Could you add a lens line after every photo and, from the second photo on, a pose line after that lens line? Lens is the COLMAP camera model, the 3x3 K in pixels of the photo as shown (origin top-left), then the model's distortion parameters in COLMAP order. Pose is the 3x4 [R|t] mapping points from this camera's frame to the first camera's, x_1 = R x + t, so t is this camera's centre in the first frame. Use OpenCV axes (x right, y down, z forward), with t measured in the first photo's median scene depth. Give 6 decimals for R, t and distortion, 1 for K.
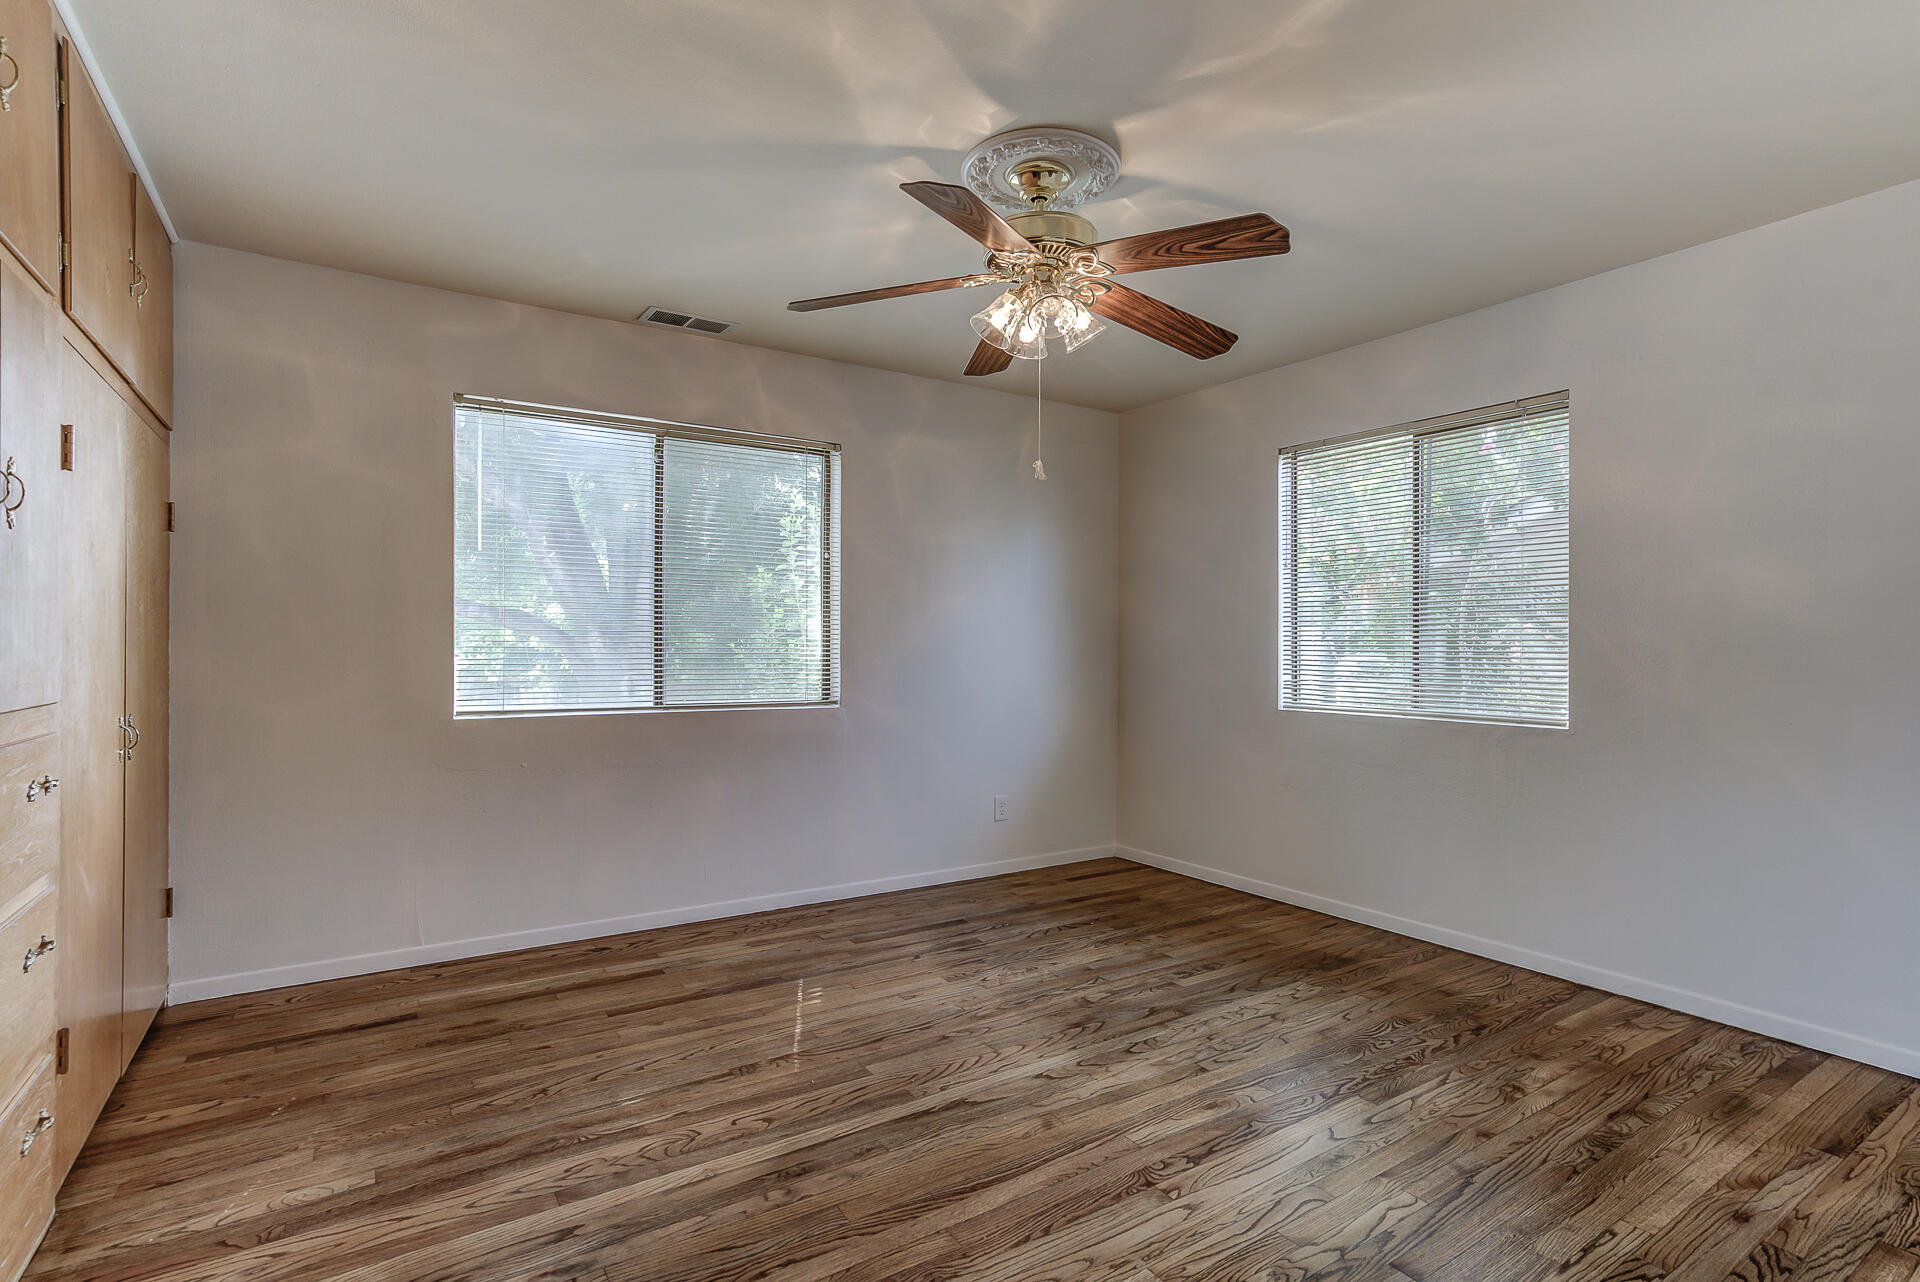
lens RADIAL K [[896.8, 0, 980.2], [0, 896.8, 640.6], [0, 0, 1]] dist [-0.039357, 0.022792]
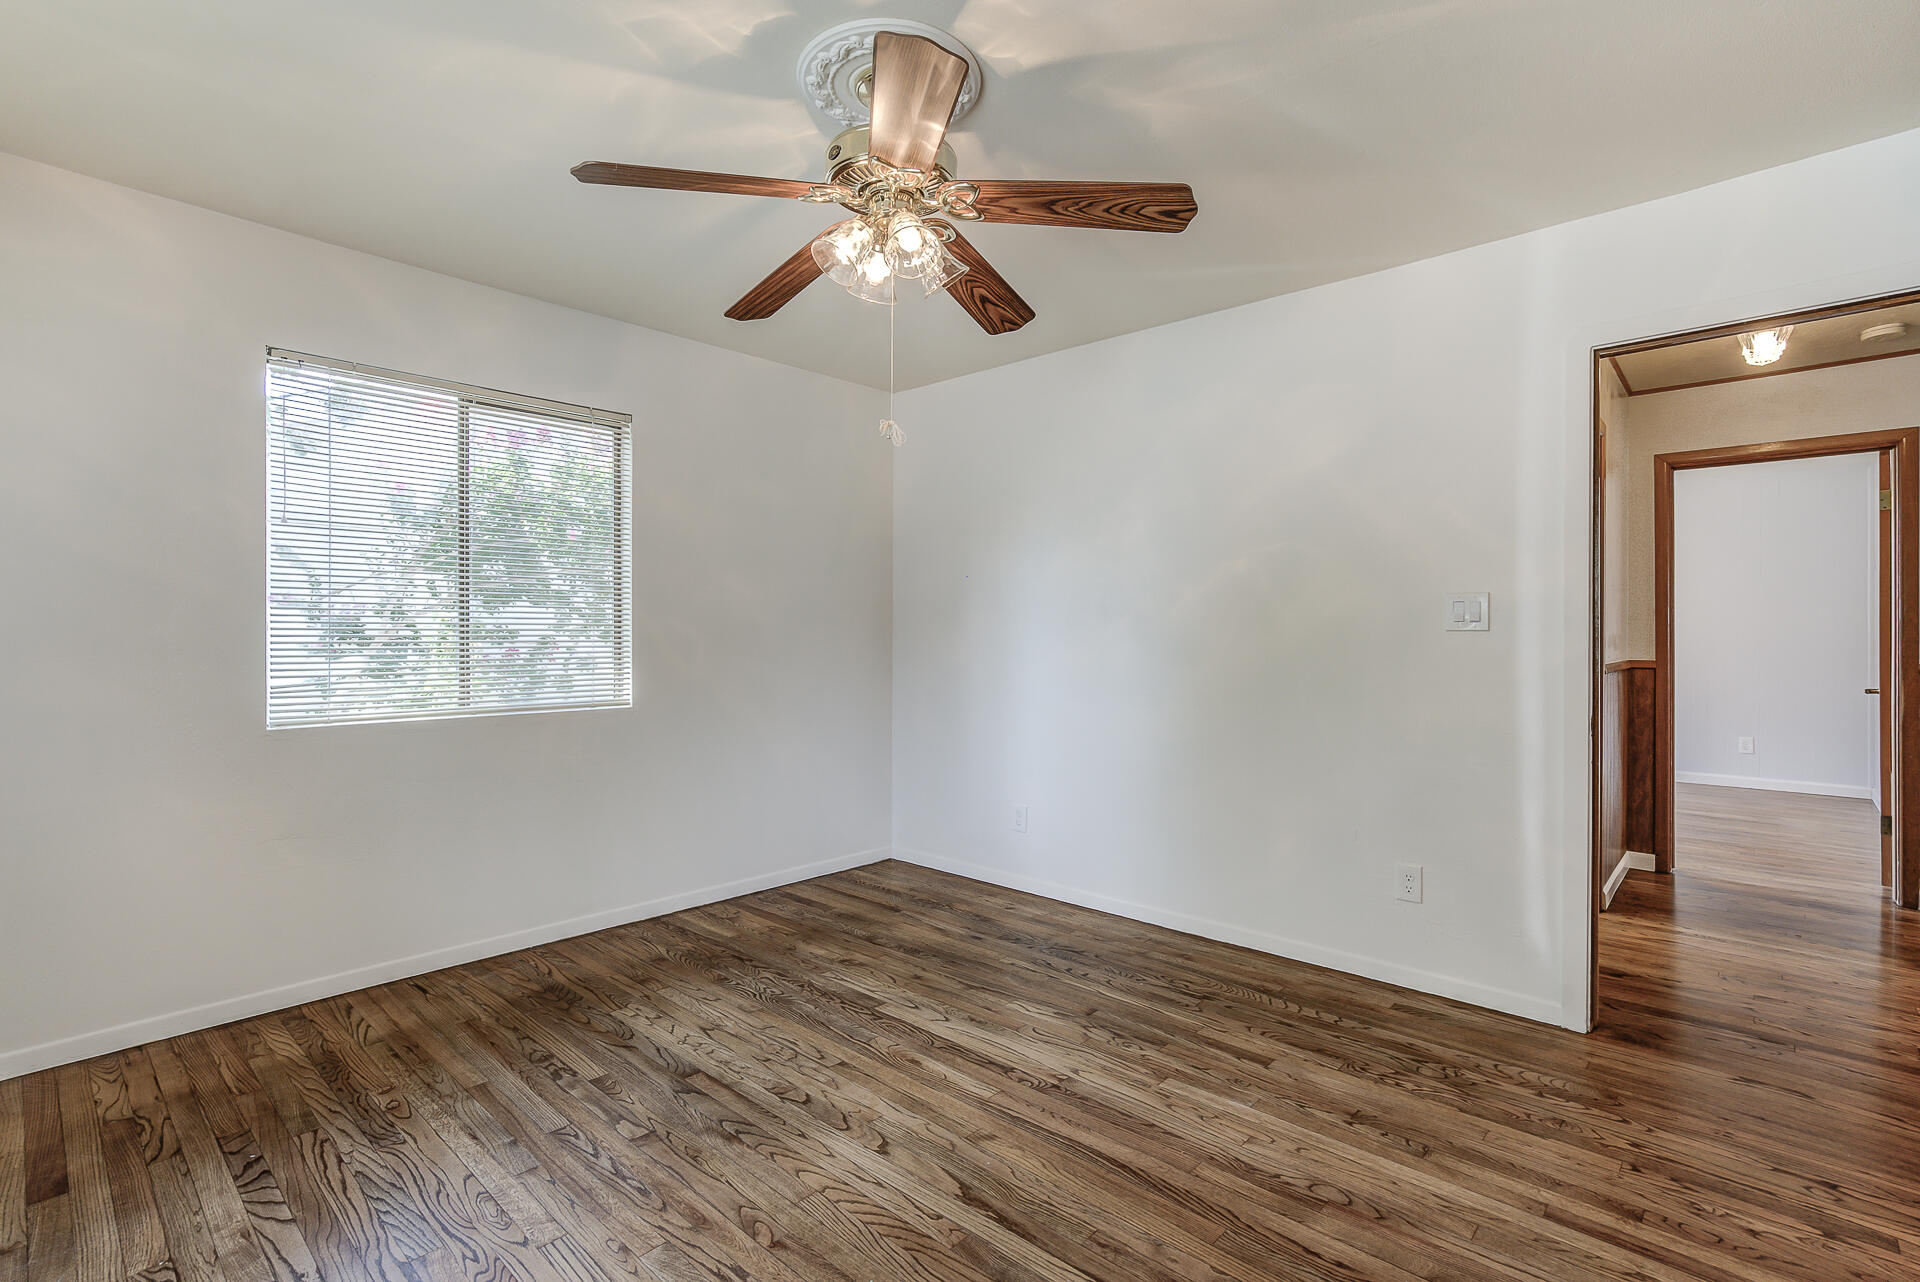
lens RADIAL K [[910.3, 0, 920.9], [0, 910.3, 643.1], [0, 0, 1]] dist [-0.031929, 0.017899]
pose [[-0.195533, -0.014699, 0.980587, -0.797620], [-0.006021, 0.999887, 0.013787, -0.011907], [-0.980679, -0.003208, -0.195599, 1.153464]]
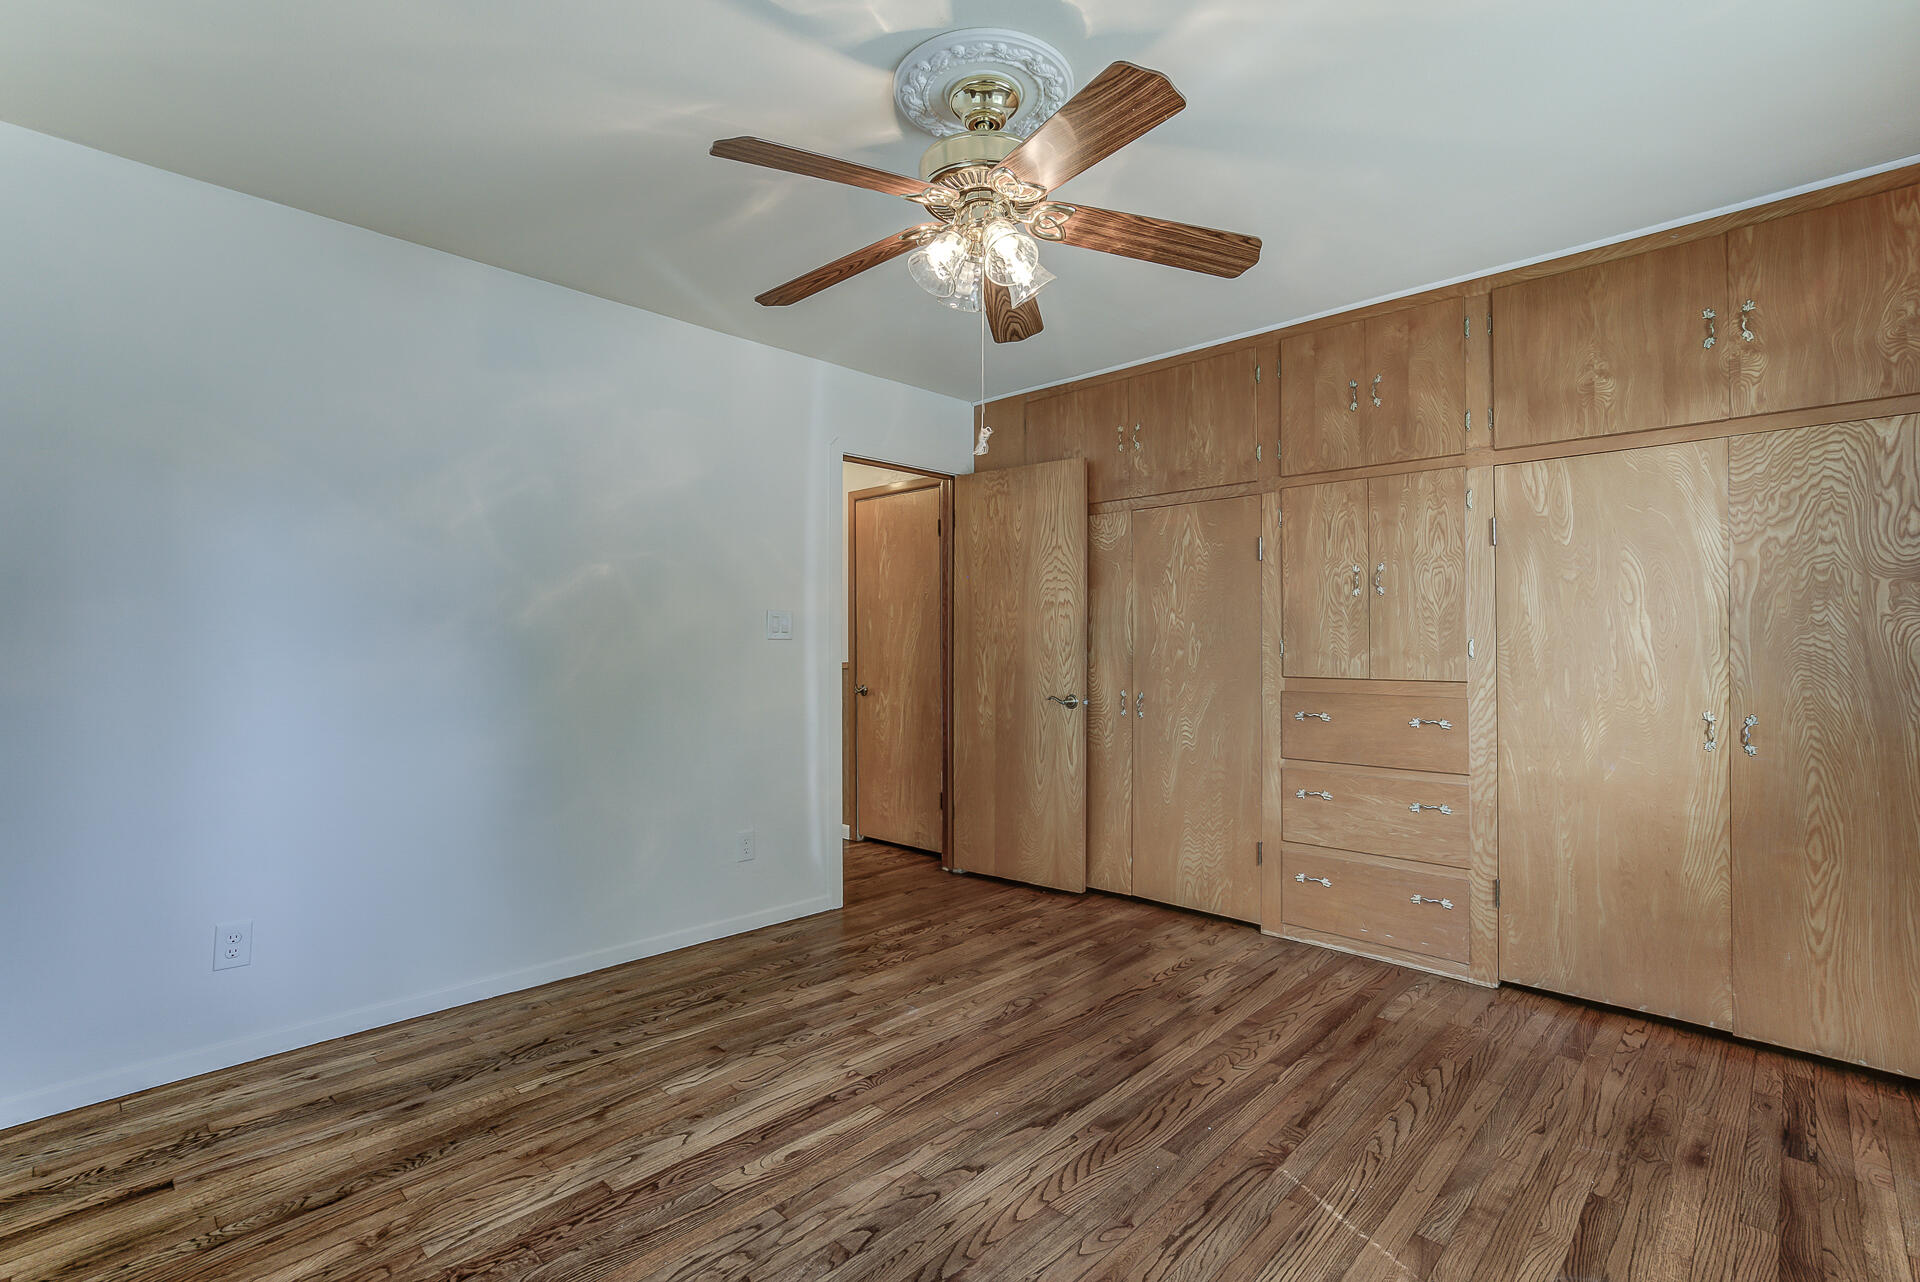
lens RADIAL K [[896.8, 0, 980.2], [0, 896.8, 640.6], [0, 0, 1]] dist [-0.039357, 0.022792]
pose [[-0.973612, -0.008116, -0.228066, 0.271693], [-0.005989, 0.999932, -0.010016, -0.015623], [0.228131, -0.008386, -0.973594, 1.873835]]
